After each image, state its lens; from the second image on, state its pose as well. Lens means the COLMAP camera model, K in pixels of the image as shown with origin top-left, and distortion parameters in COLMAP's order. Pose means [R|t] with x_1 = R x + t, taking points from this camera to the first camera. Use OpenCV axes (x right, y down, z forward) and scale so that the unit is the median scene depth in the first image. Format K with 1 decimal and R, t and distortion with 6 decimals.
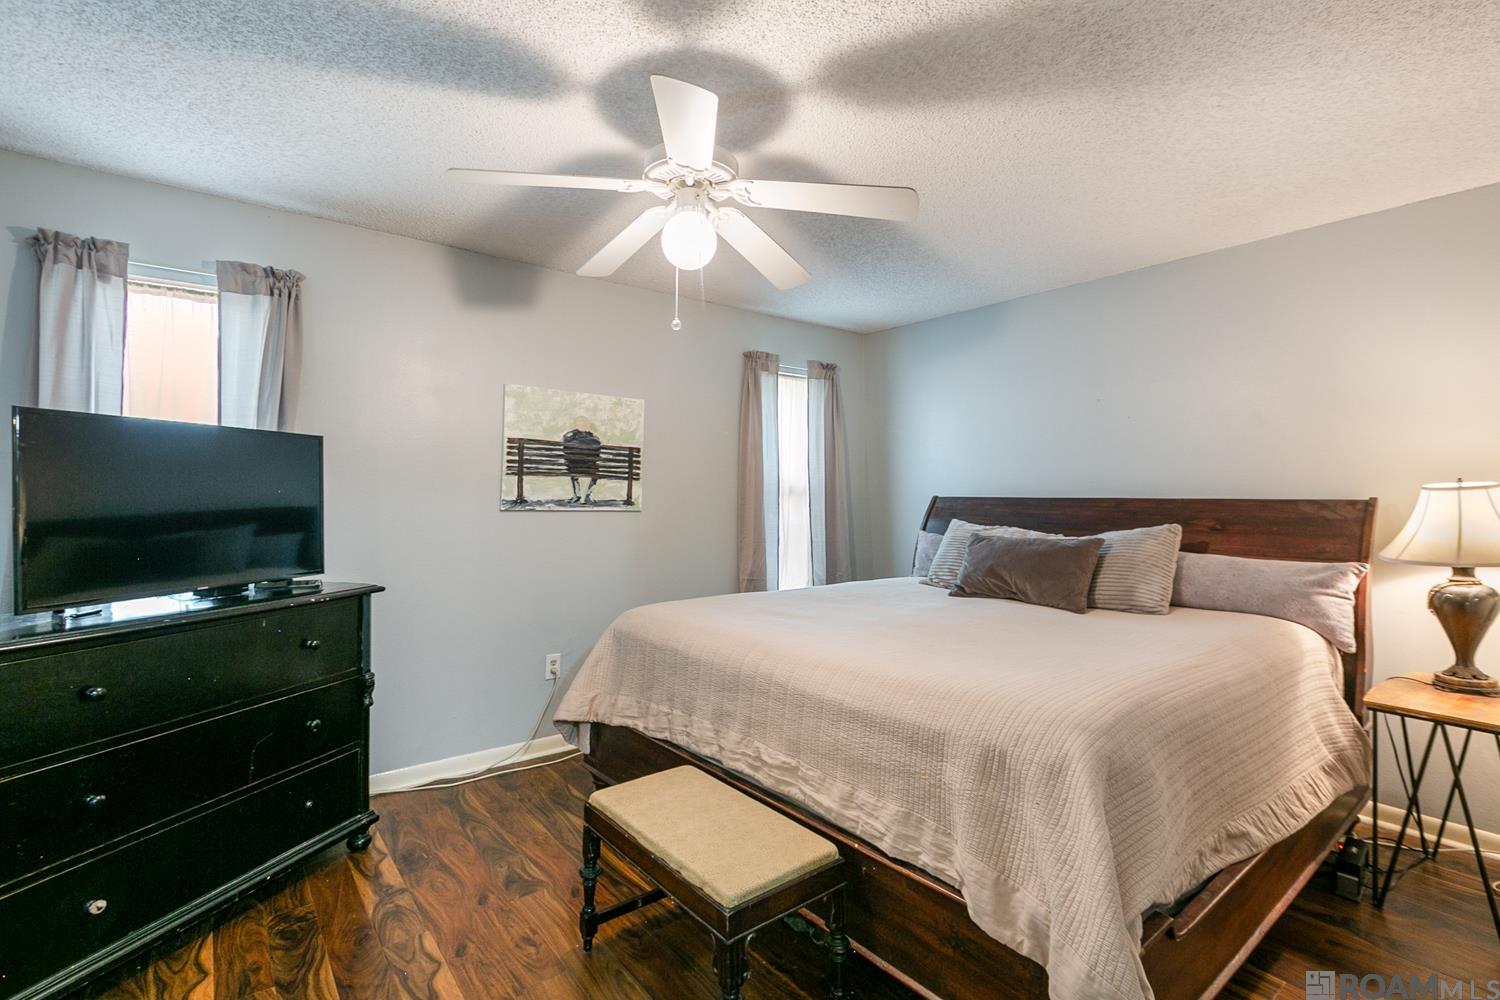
lens RADIAL K [[692.7, 0, 757.2], [0, 692.7, 490.4], [0, 0, 1]] dist [0.000385, -0.000047]
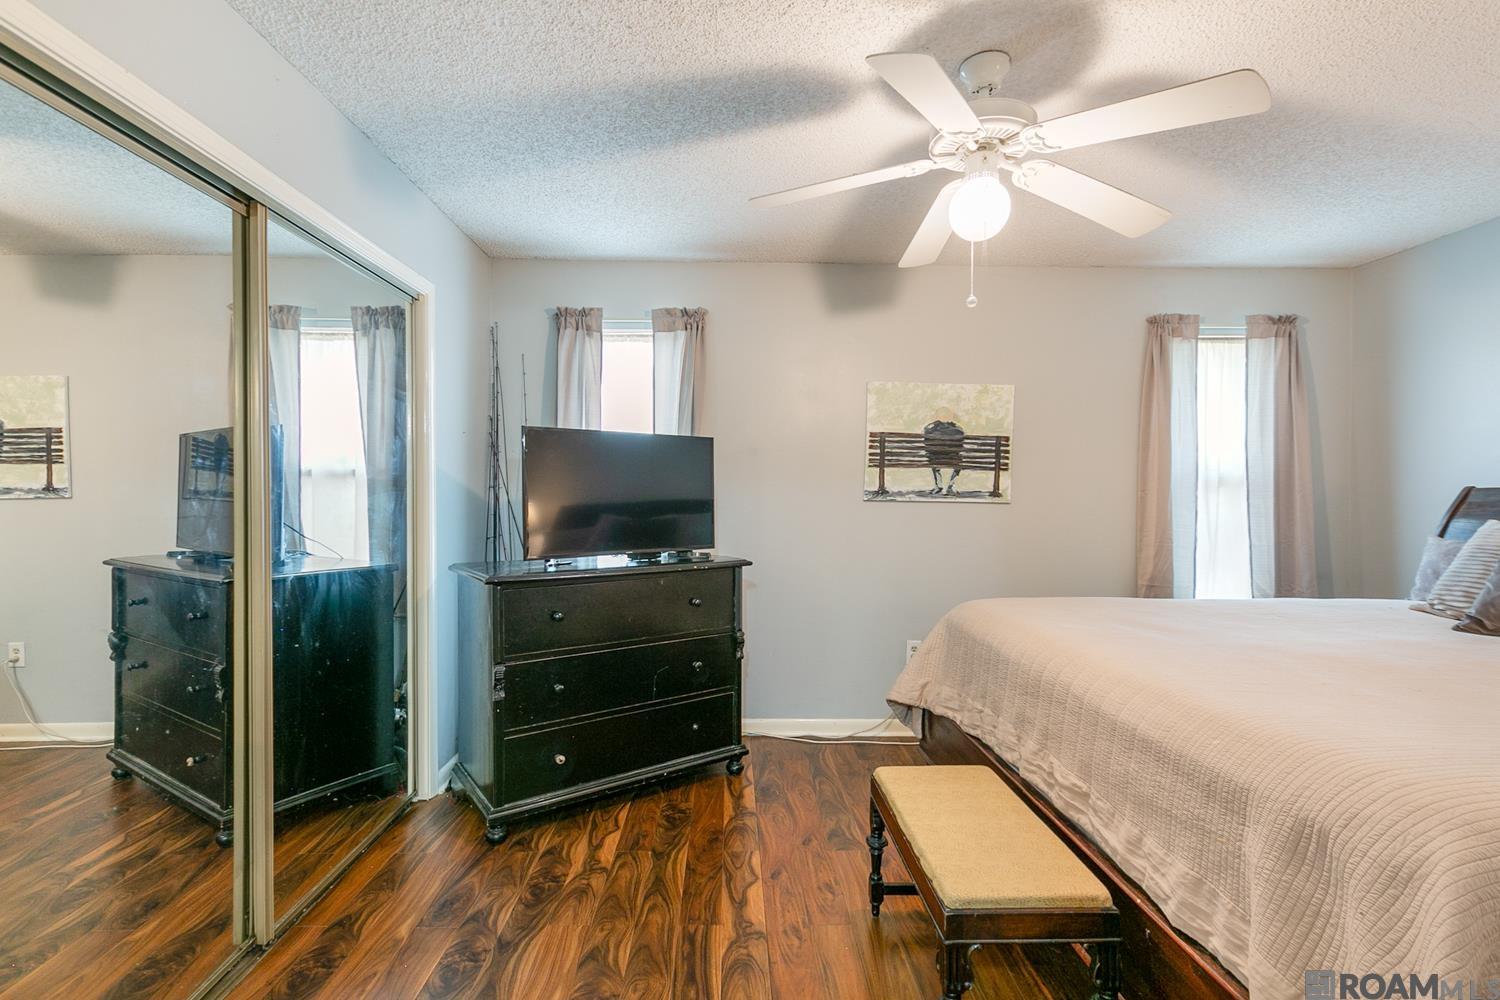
lens RADIAL K [[692.7, 0, 749.9], [0, 692.7, 502.3], [0, 0, 1]] dist [0.000385, -0.000047]
pose [[0.796254, 0.009421, -0.604889, 0.193944], [0.002794, 0.999811, 0.019249, 0.014594], [0.604956, -0.017017, 0.796077, 0.049995]]
